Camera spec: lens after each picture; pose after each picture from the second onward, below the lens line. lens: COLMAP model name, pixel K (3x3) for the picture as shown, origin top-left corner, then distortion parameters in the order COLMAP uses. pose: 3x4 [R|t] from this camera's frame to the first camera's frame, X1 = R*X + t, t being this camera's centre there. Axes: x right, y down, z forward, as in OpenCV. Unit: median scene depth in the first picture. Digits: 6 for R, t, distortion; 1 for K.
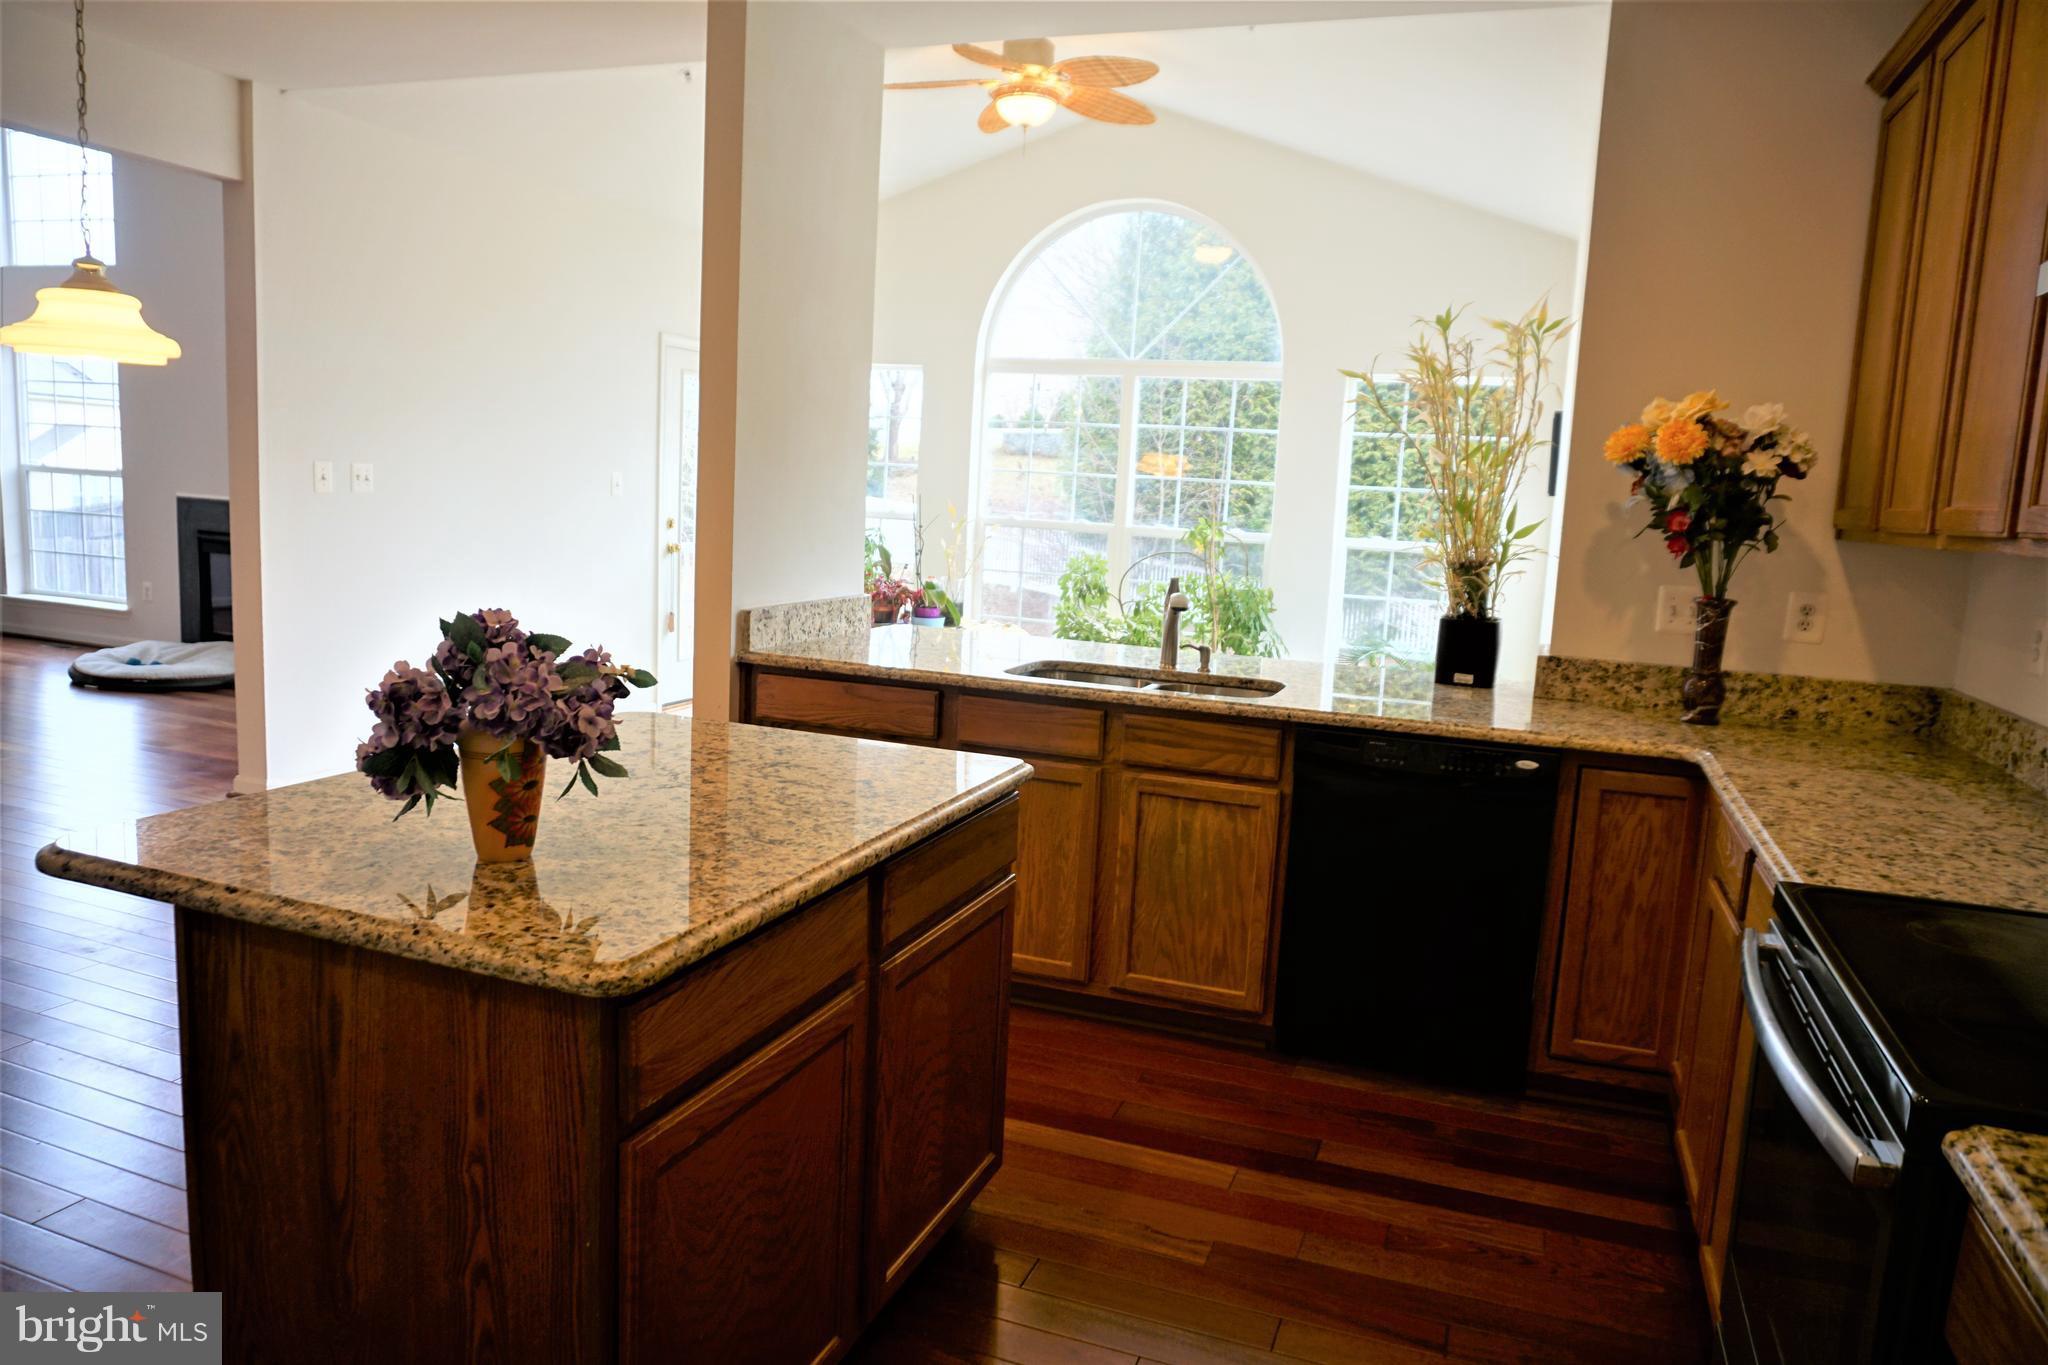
lens RADIAL K [[1366.9, 0, 1024.4], [0, 1366.9, 663.0], [0, 0, 1]] dist [-0.046201, 0.028077]
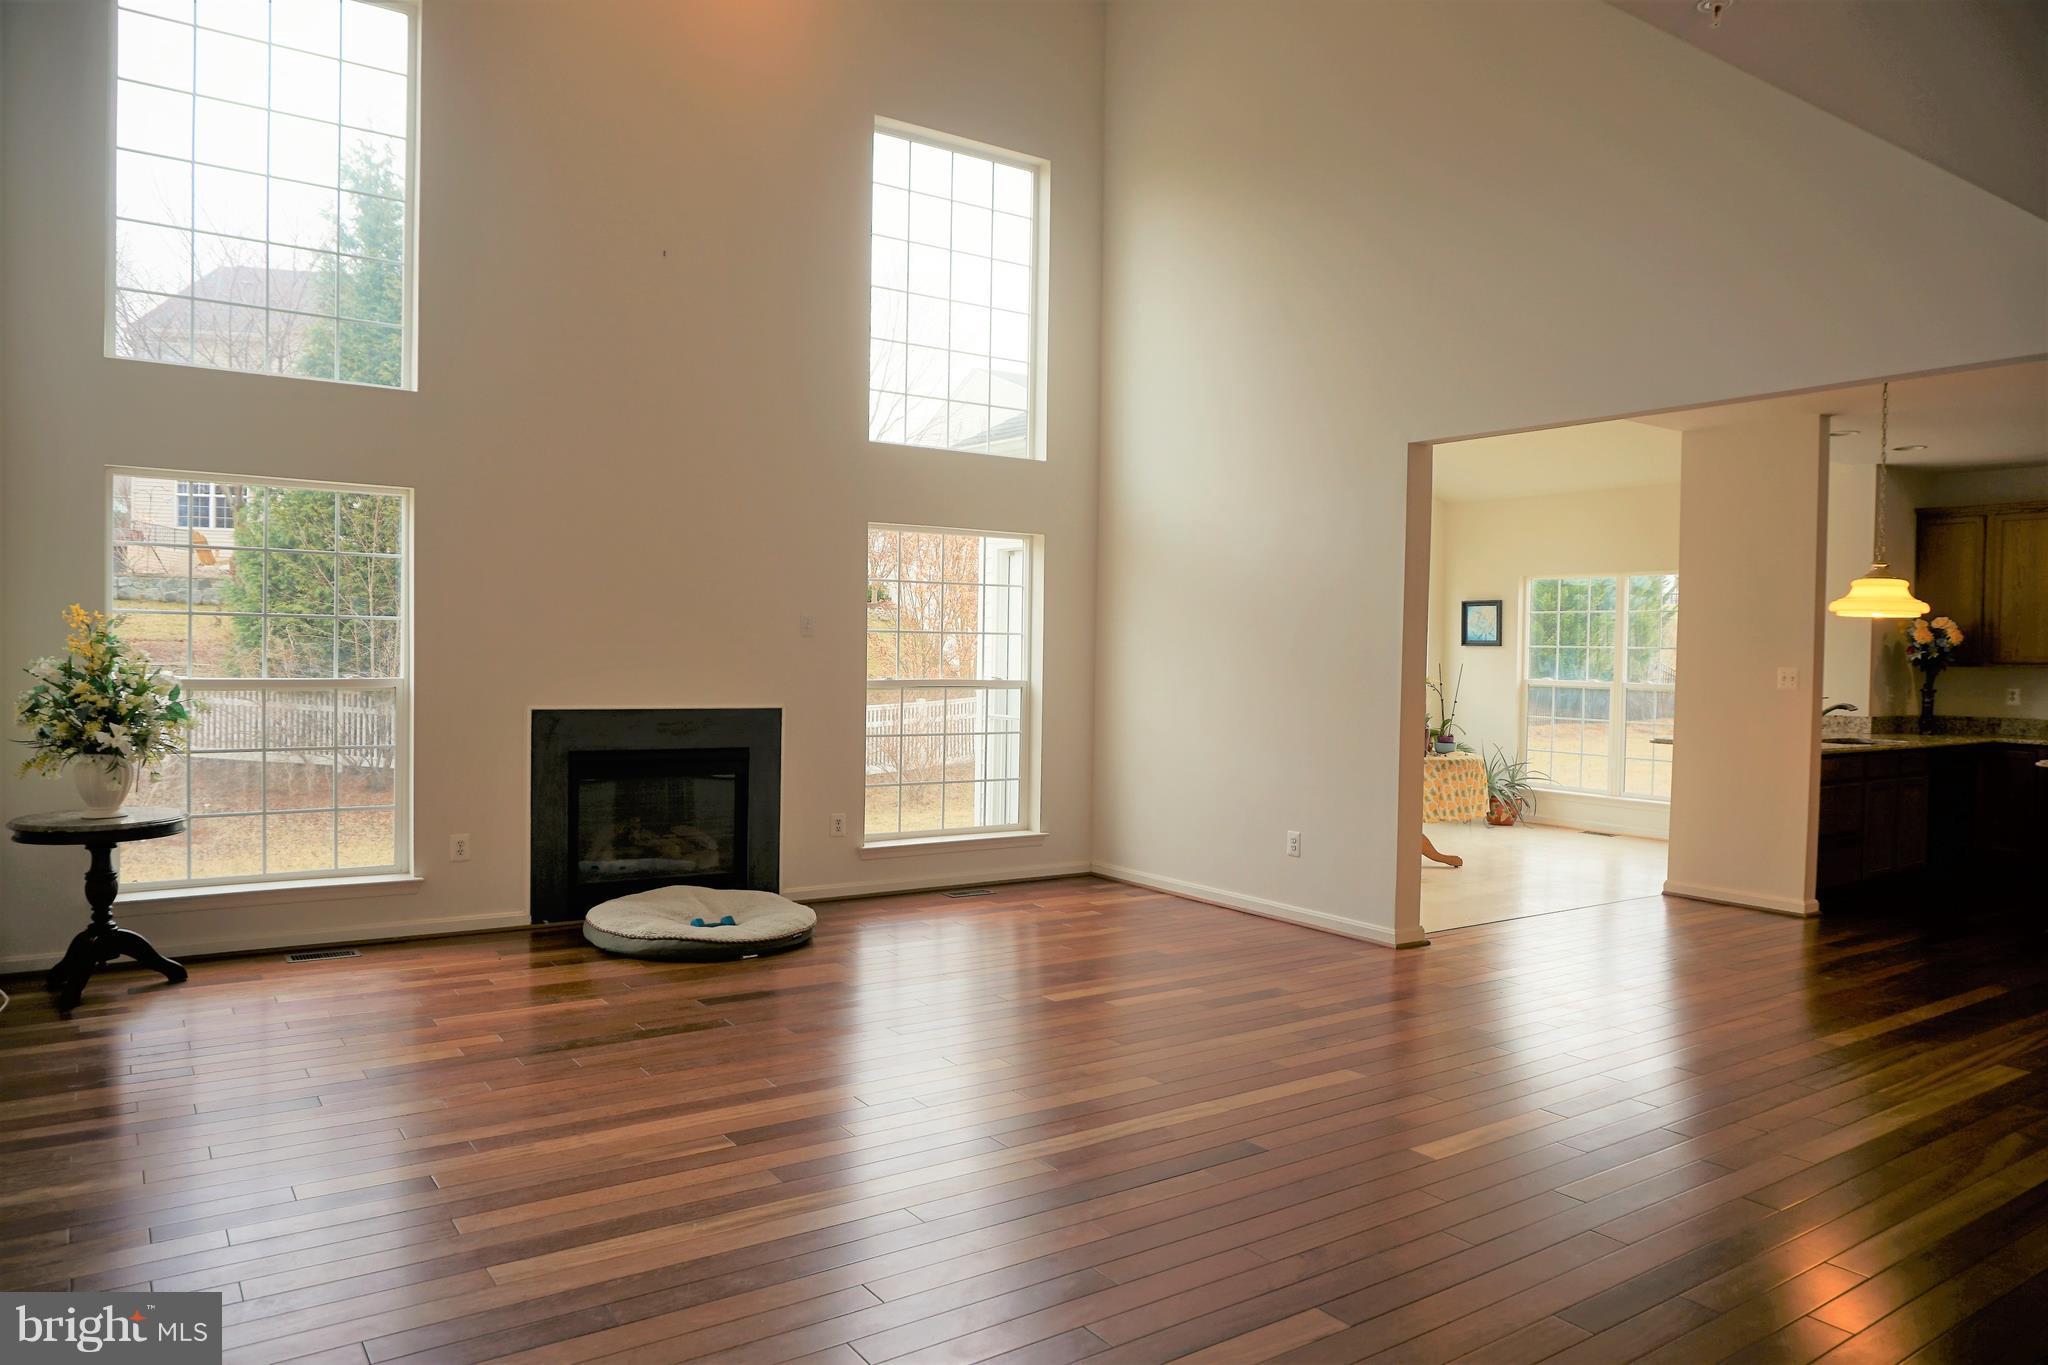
lens RADIAL K [[1366.9, 0, 1020.2], [0, 1366.9, 690.9], [0, 0, 1]] dist [-0.046201, 0.028077]
pose [[0.574447, -0.068431, 0.815676, -2.485984], [0.118093, 0.993002, 0.000139, -0.233869], [-0.809978, 0.096246, 0.578509, 0.799232]]
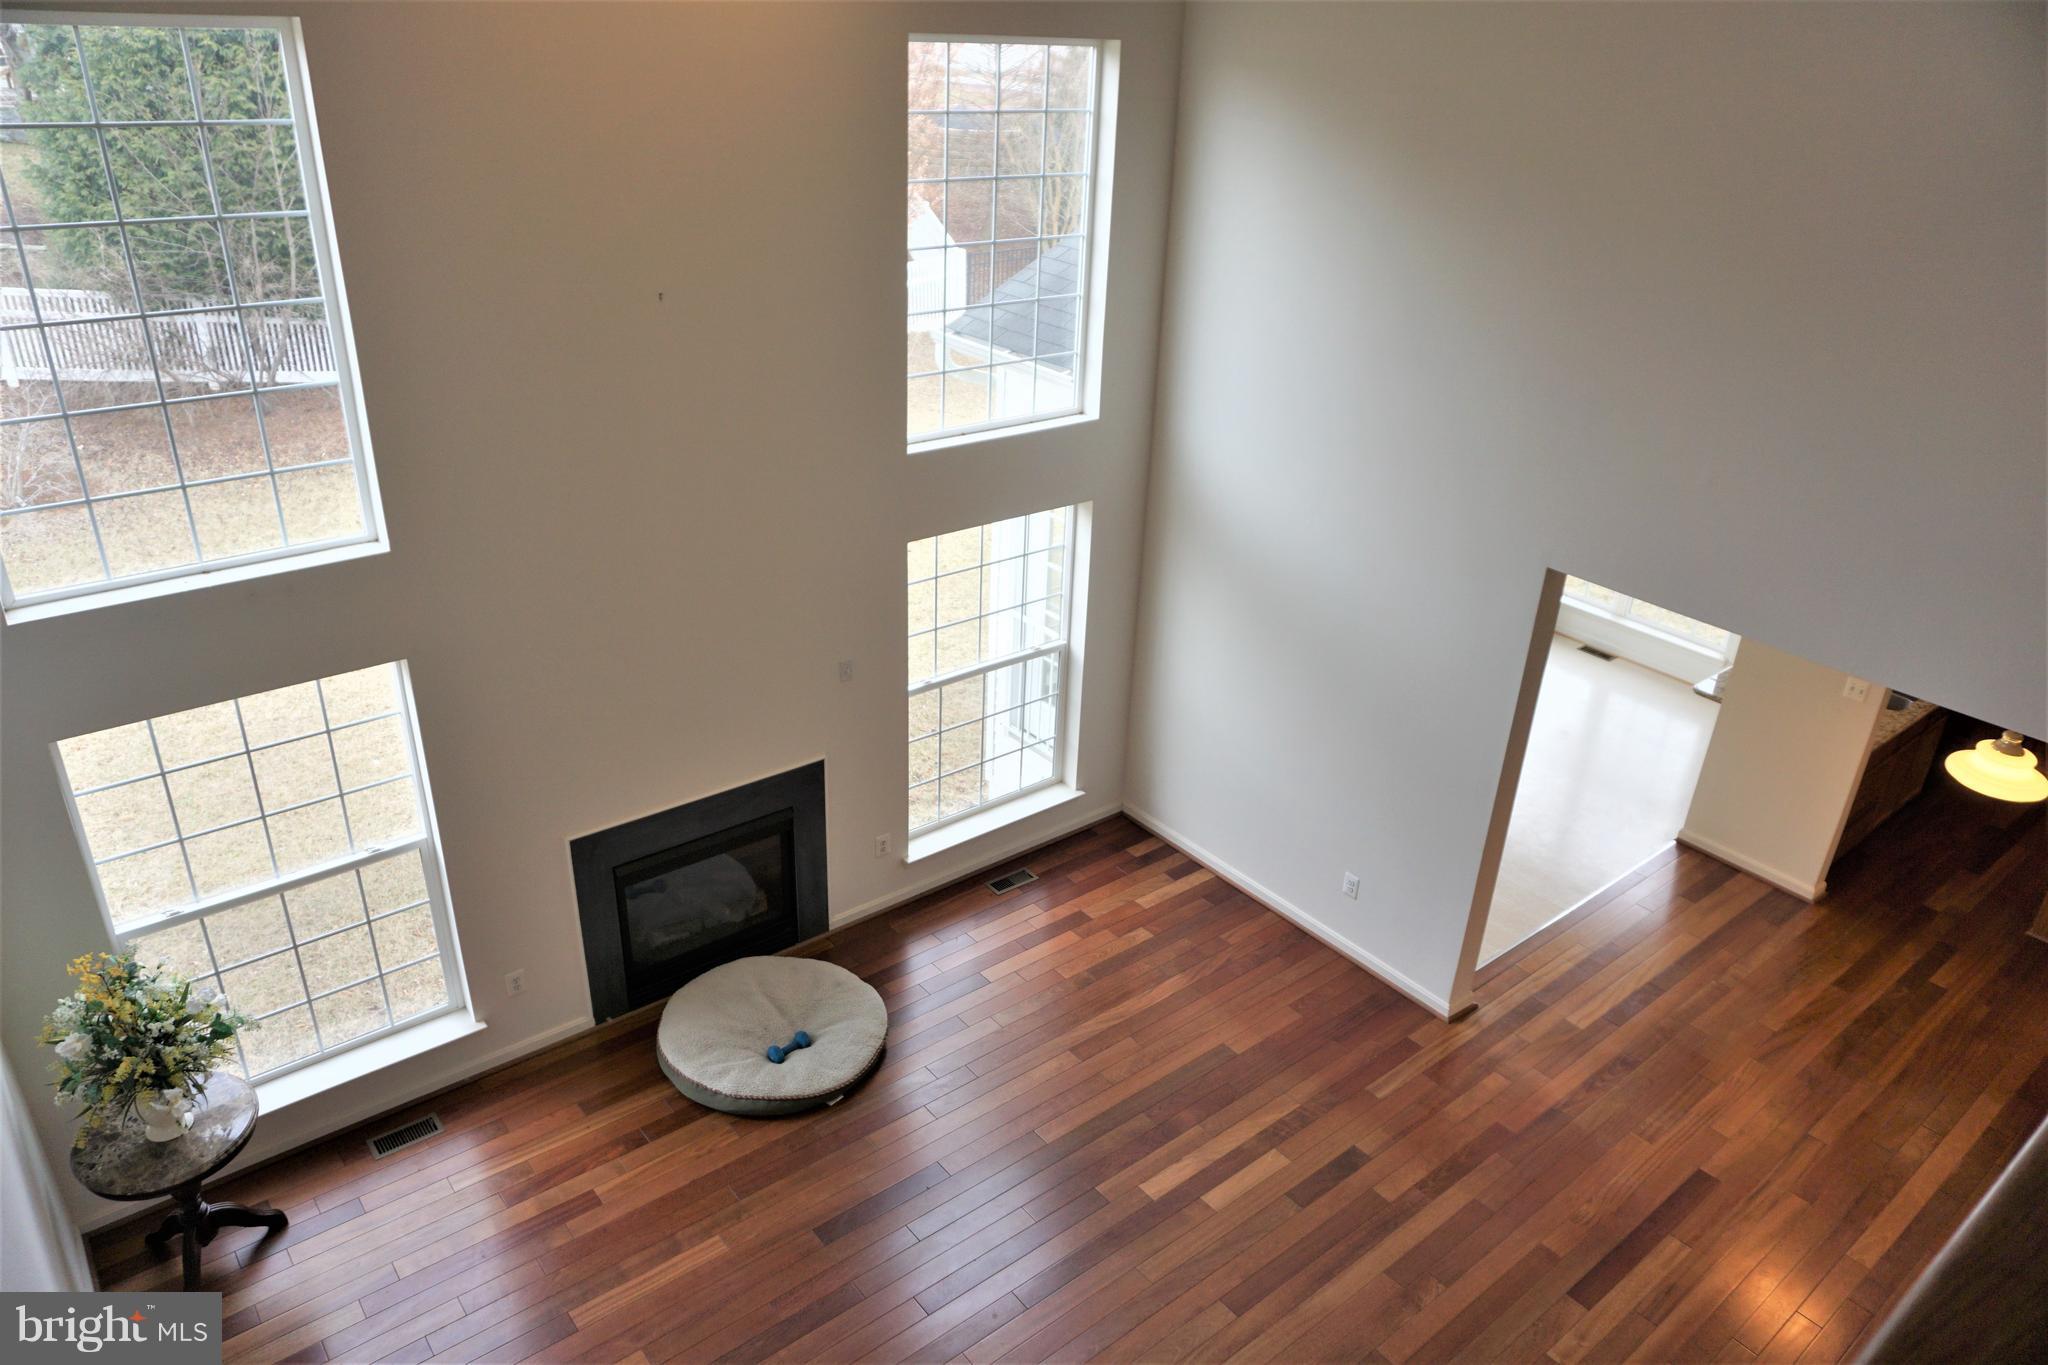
lens RADIAL K [[1366.9, 0, 1024.4], [0, 1366.9, 693.9], [0, 0, 1]] dist [-0.046201, 0.028077]
pose [[0.510944, -0.412181, 0.754350, -2.292053], [0.102115, 0.900434, 0.422836, -1.048699], [-0.853528, -0.139015, 0.502161, 1.075699]]
